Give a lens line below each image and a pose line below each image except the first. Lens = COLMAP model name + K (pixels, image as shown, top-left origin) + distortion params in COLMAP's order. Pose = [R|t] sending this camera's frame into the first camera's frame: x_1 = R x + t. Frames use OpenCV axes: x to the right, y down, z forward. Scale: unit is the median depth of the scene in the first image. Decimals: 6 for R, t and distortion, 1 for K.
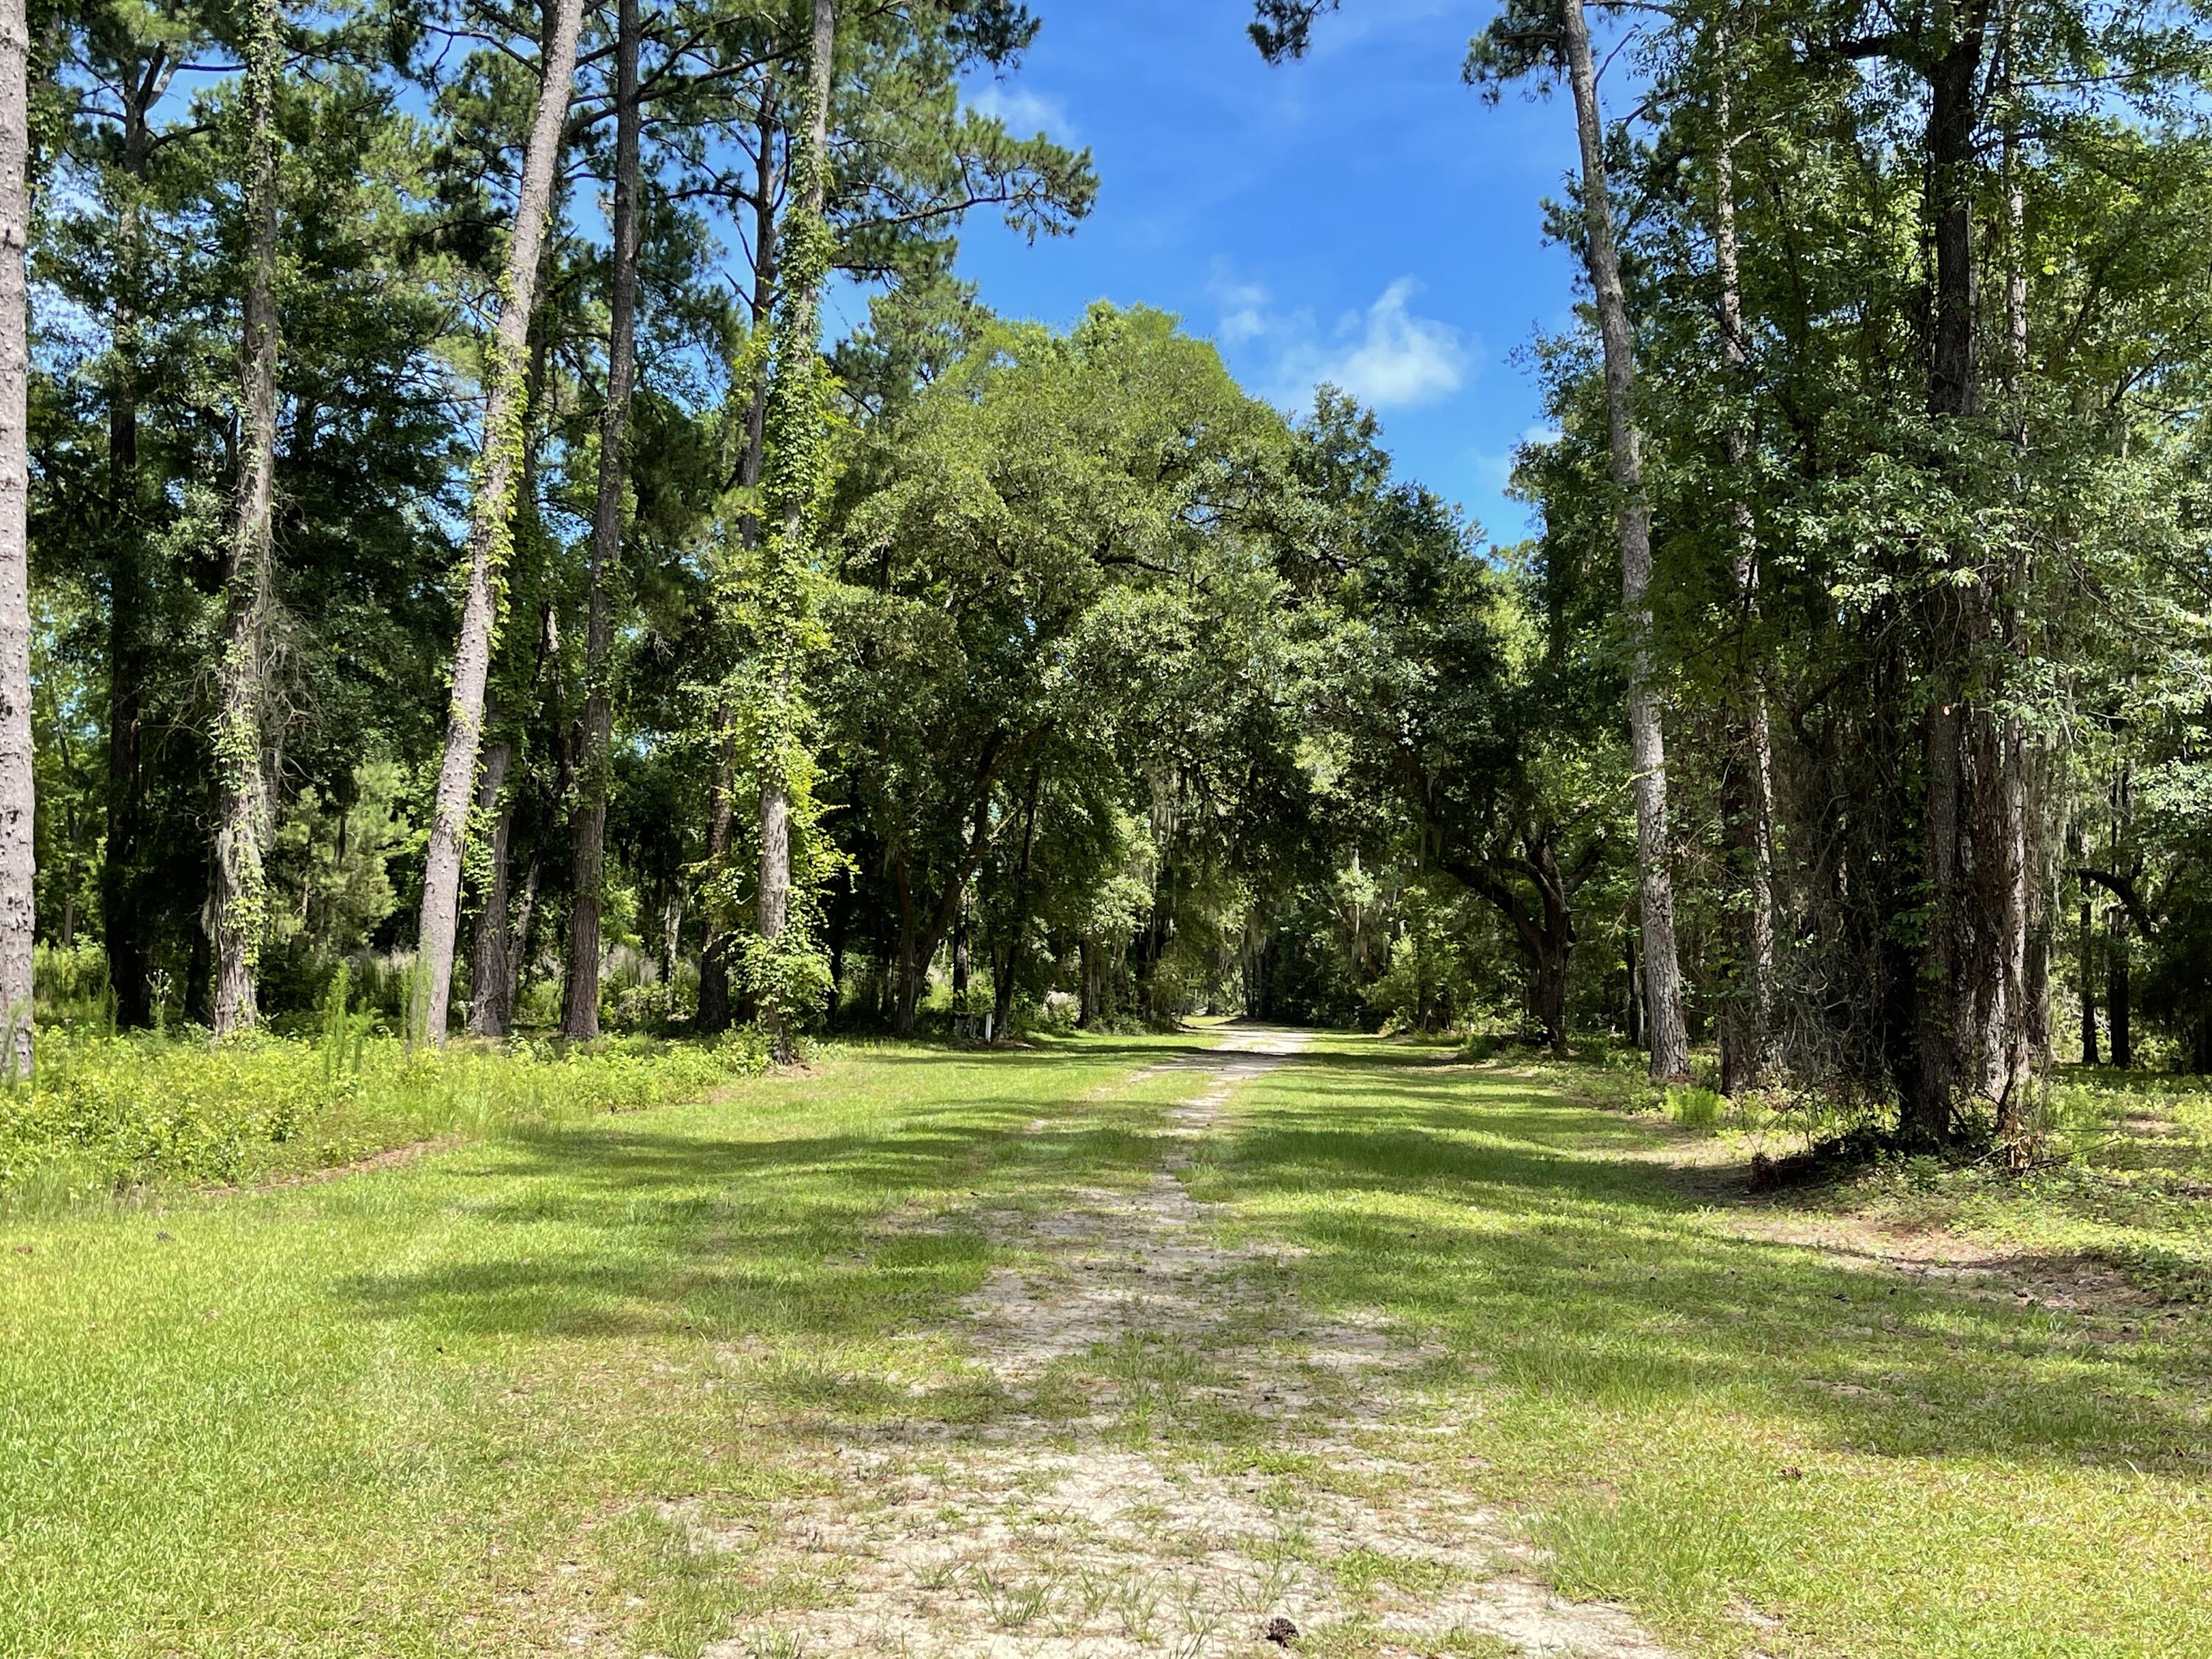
lens RADIAL K [[2387.0, 0, 1106.0], [0, 2387.0, 829.5], [0, 0, 1]] dist [-0.000324, -0.010818]
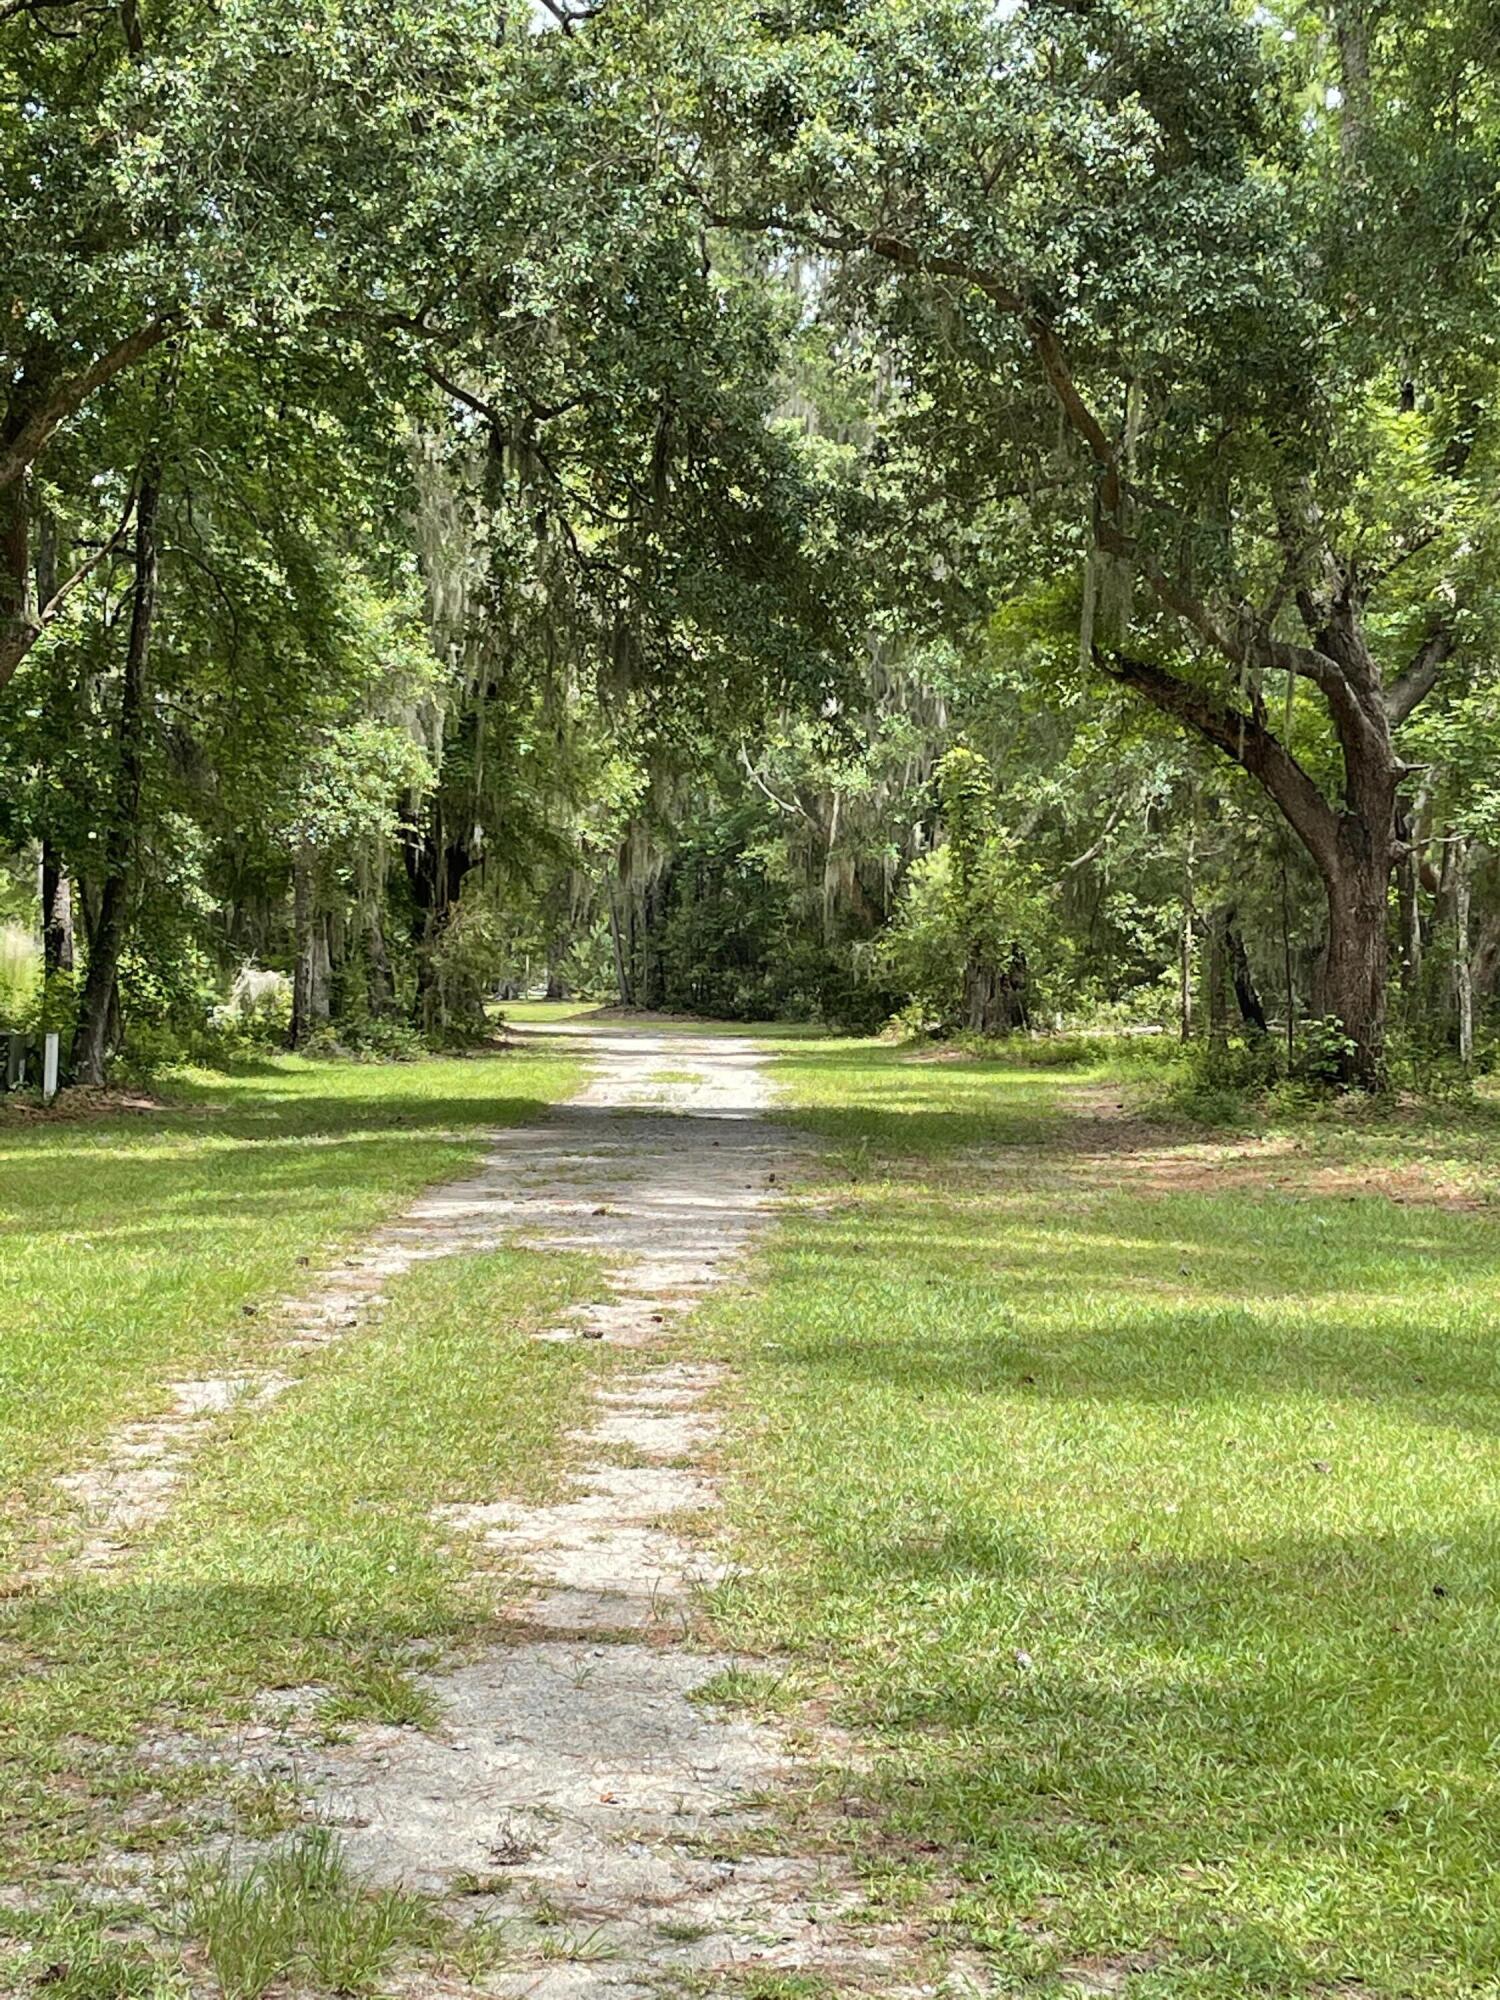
lens RADIAL K [[3681.6, 0, 750.0], [0, 3681.6, 1000.0], [0, 0, 1]] dist [-0.036112, -0.120521]
pose [[0.994982, -0.020856, 0.097860, 0.002935], [0.012918, 0.996626, 0.081058, 0.004841], [-0.099220, -0.079387, 0.991894, 0.084928]]
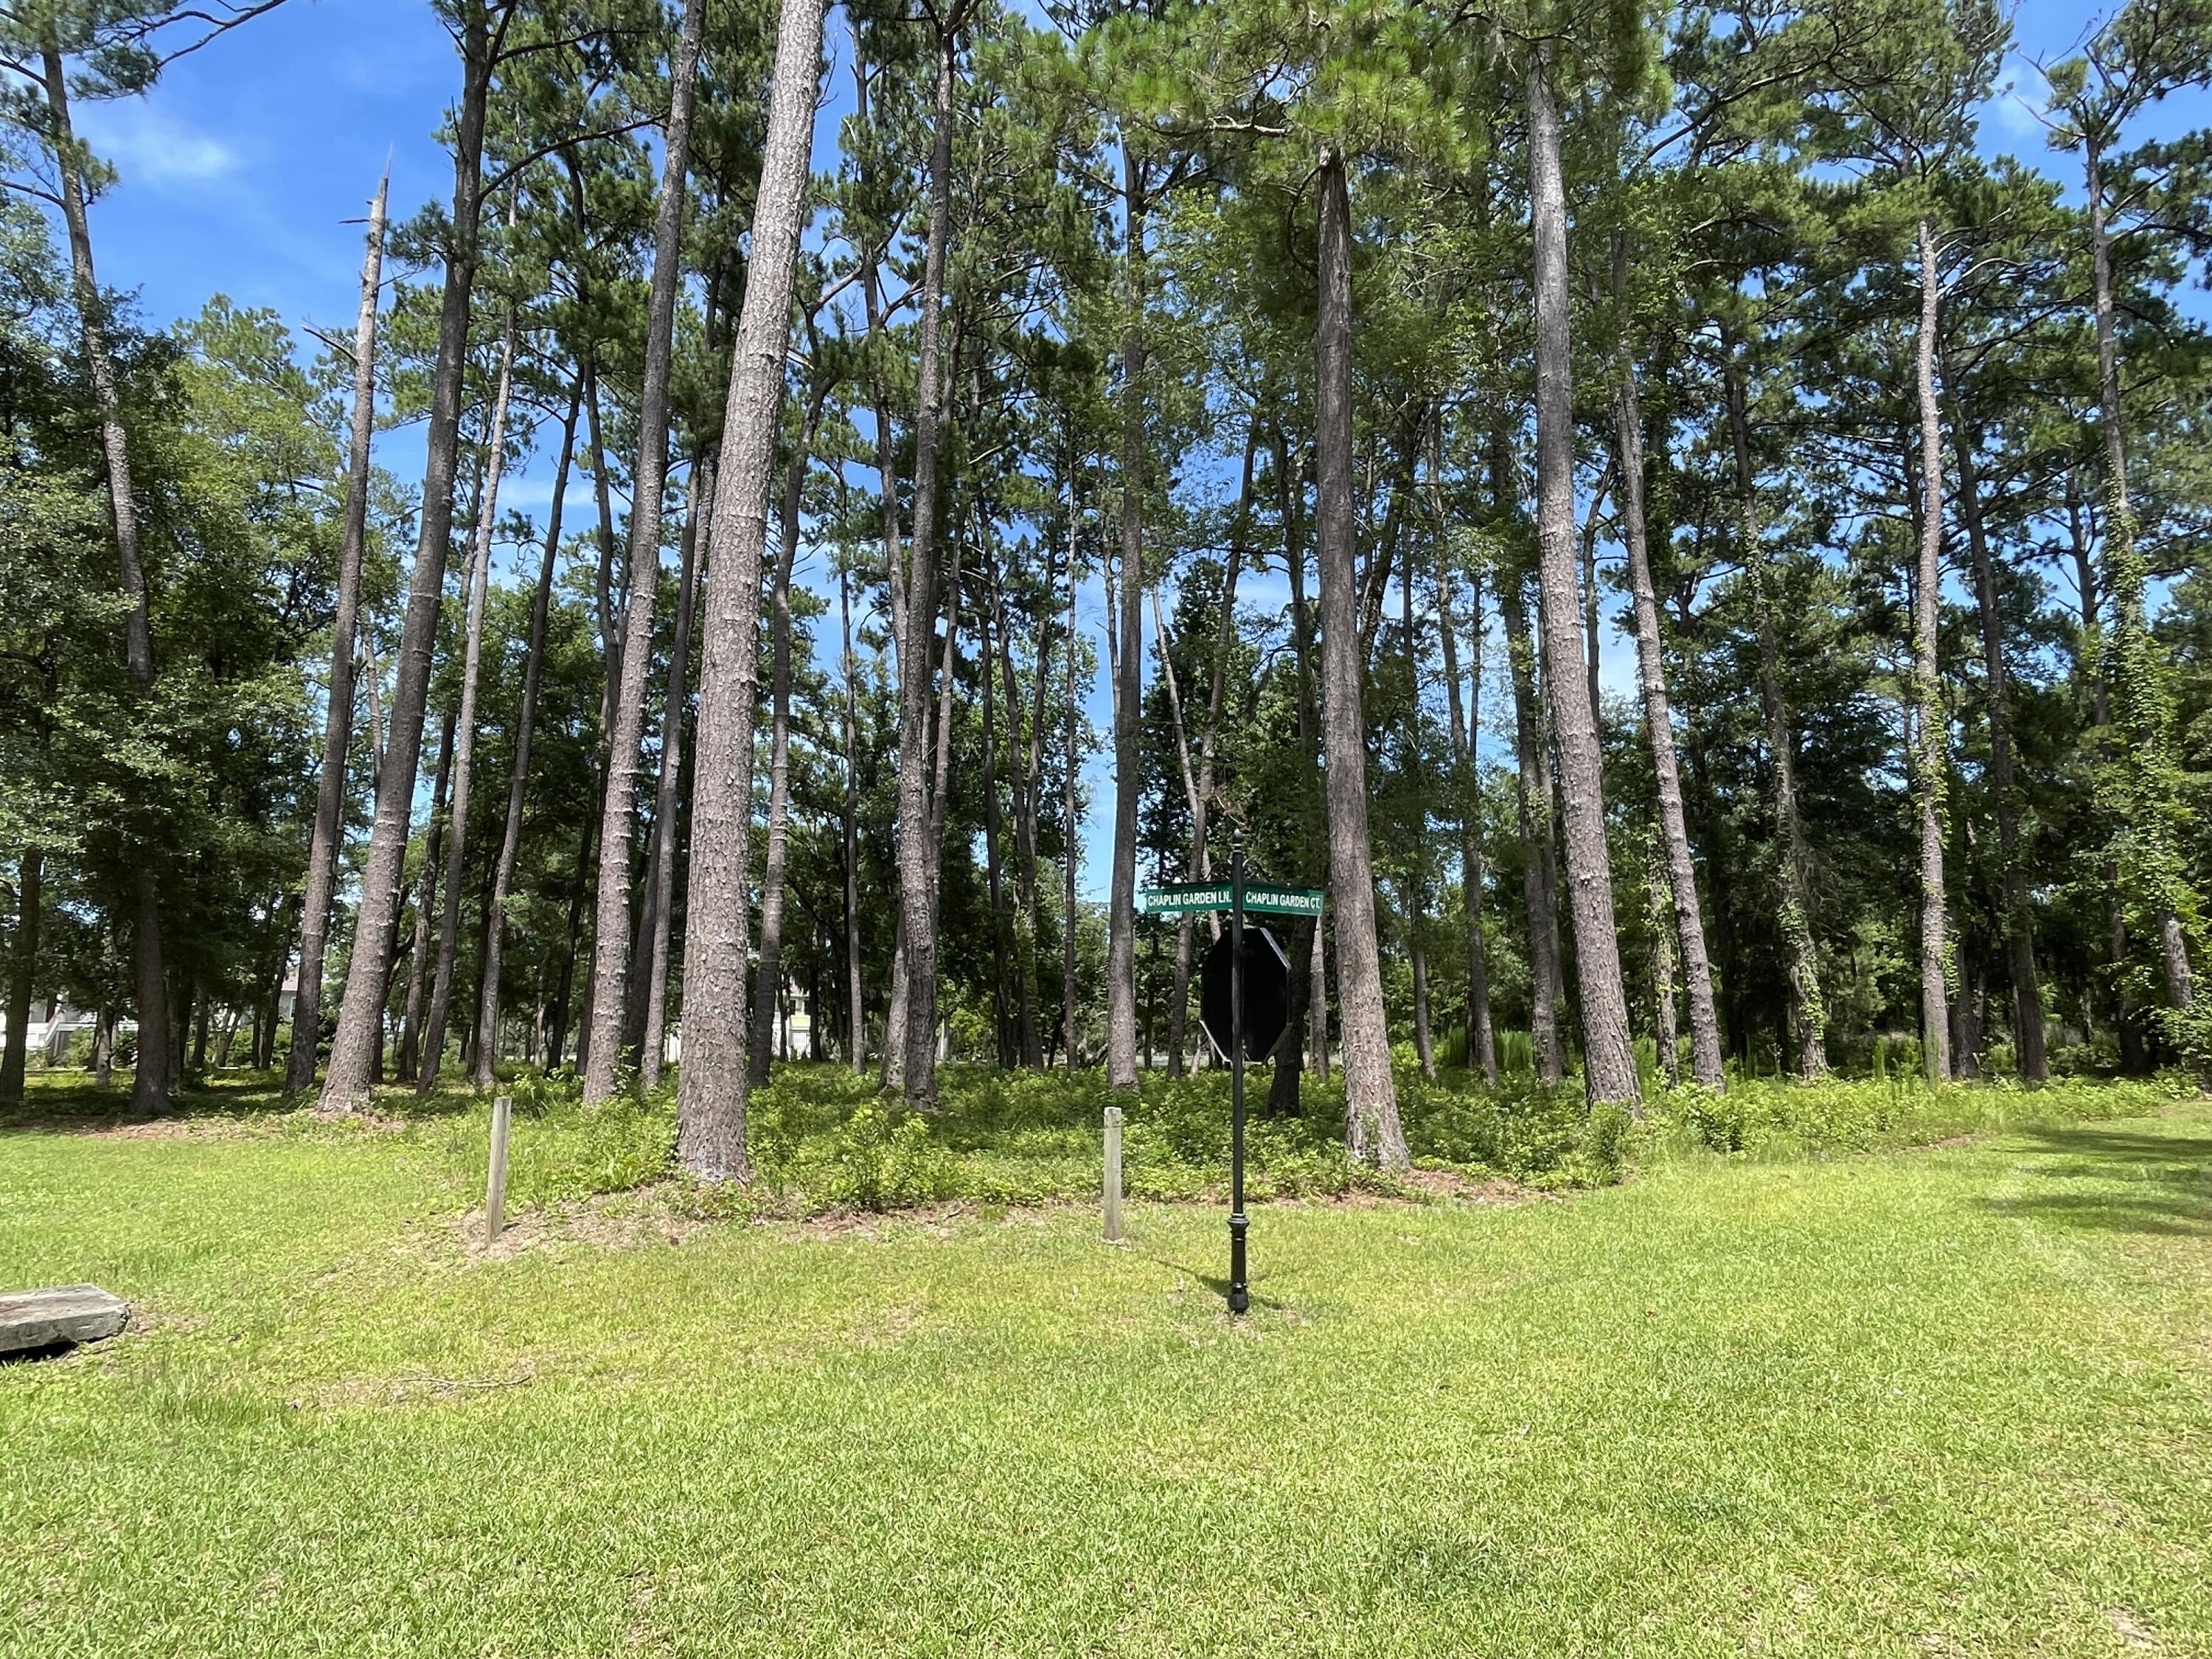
lens RADIAL K [[1236.9, 0, 1106.0], [0, 1236.9, 829.5], [0, 0, 1]] dist [-0.058103, 0.026957]
pose [[0.654802, -0.157592, -0.739188, -0.004137], [0.068411, 0.986364, -0.149688, -0.000342], [0.752698, 0.047448, 0.656654, -0.029154]]
